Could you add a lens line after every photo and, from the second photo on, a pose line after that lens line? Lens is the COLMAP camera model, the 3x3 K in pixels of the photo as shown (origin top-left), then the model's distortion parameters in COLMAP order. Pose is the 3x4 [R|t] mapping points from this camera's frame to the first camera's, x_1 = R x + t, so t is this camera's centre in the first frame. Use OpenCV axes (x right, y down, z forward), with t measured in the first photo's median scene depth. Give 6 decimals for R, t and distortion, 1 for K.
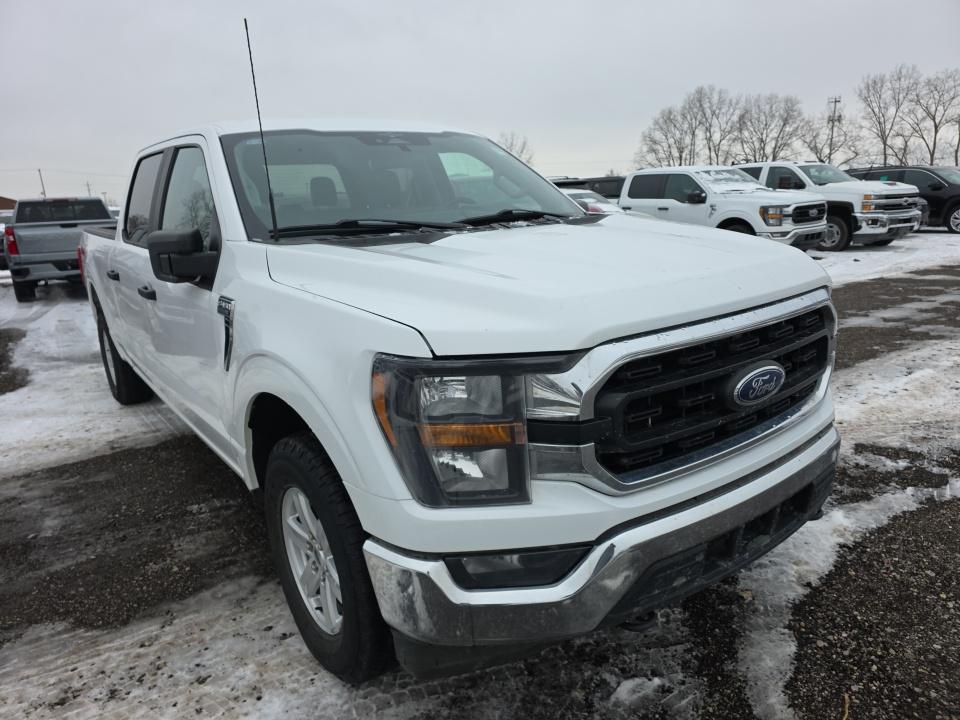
lens RADIAL K [[634.7, 0, 484.1], [0, 634.7, 356.9], [0, 0, 1]] dist [0.060175, -0.053789]
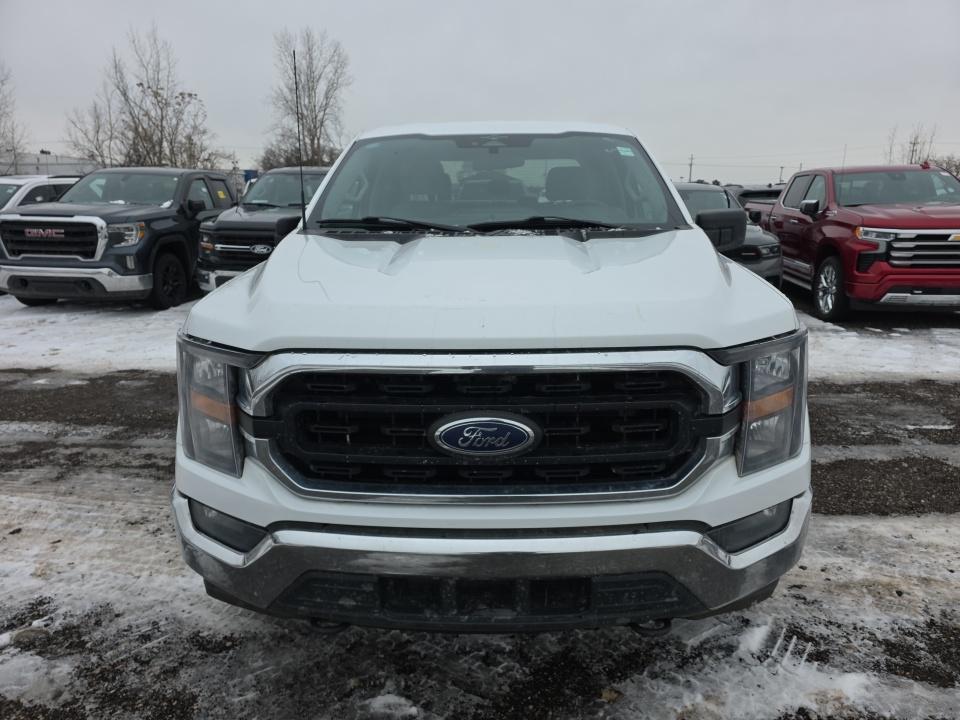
lens RADIAL K [[634.7, 0, 484.1], [0, 634.7, 356.9], [0, 0, 1]] dist [0.060175, -0.053789]
pose [[0.792563, 0.195904, -0.577465, 0.728709], [-0.183939, 0.979685, 0.079903, -0.107056], [0.581387, 0.042890, 0.812496, 0.220899]]
